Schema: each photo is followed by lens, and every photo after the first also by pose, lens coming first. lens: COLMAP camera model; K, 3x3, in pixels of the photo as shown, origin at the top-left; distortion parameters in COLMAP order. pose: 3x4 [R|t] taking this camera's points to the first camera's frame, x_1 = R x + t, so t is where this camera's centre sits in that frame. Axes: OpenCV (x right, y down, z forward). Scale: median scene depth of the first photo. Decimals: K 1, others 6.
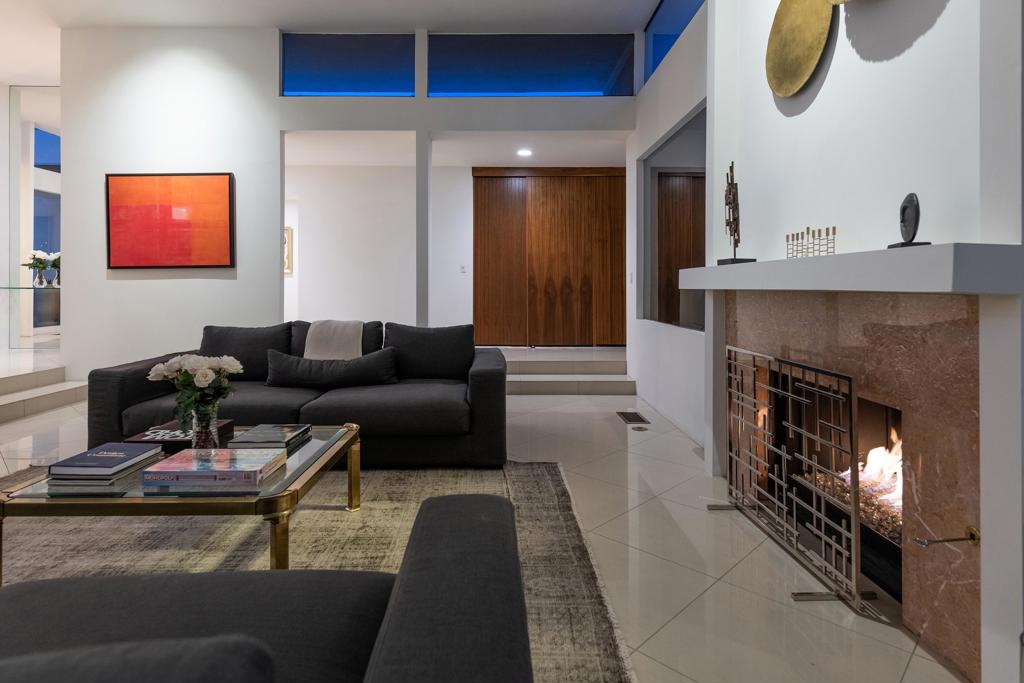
lens RADIAL K [[568.2, 0, 507.0], [0, 568.2, 286.8], [0, 0, 1]] dist [0.000774, -0.000077]
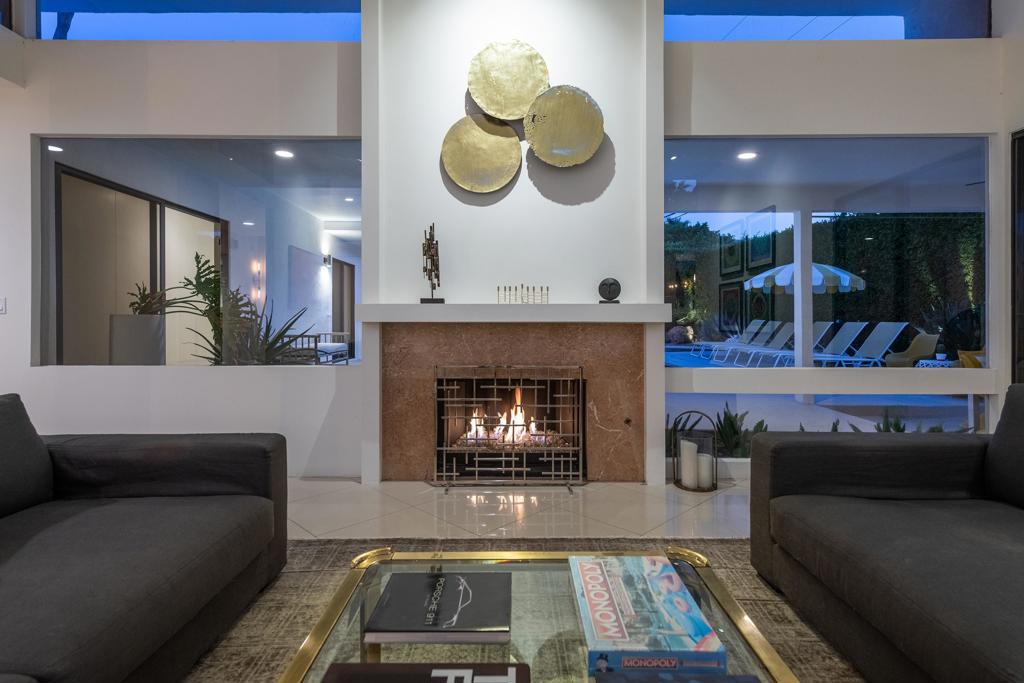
lens RADIAL K [[514.3, 0, 512.6], [0, 514.3, 317.3], [0, 0, 1]] dist [0.003144, -0.000163]
pose [[0.008056, -0.000436, 0.999967, -0.981036], [-0.001064, 0.999999, 0.000444, -0.008804], [-0.999967, -0.001068, 0.008056, 1.027386]]
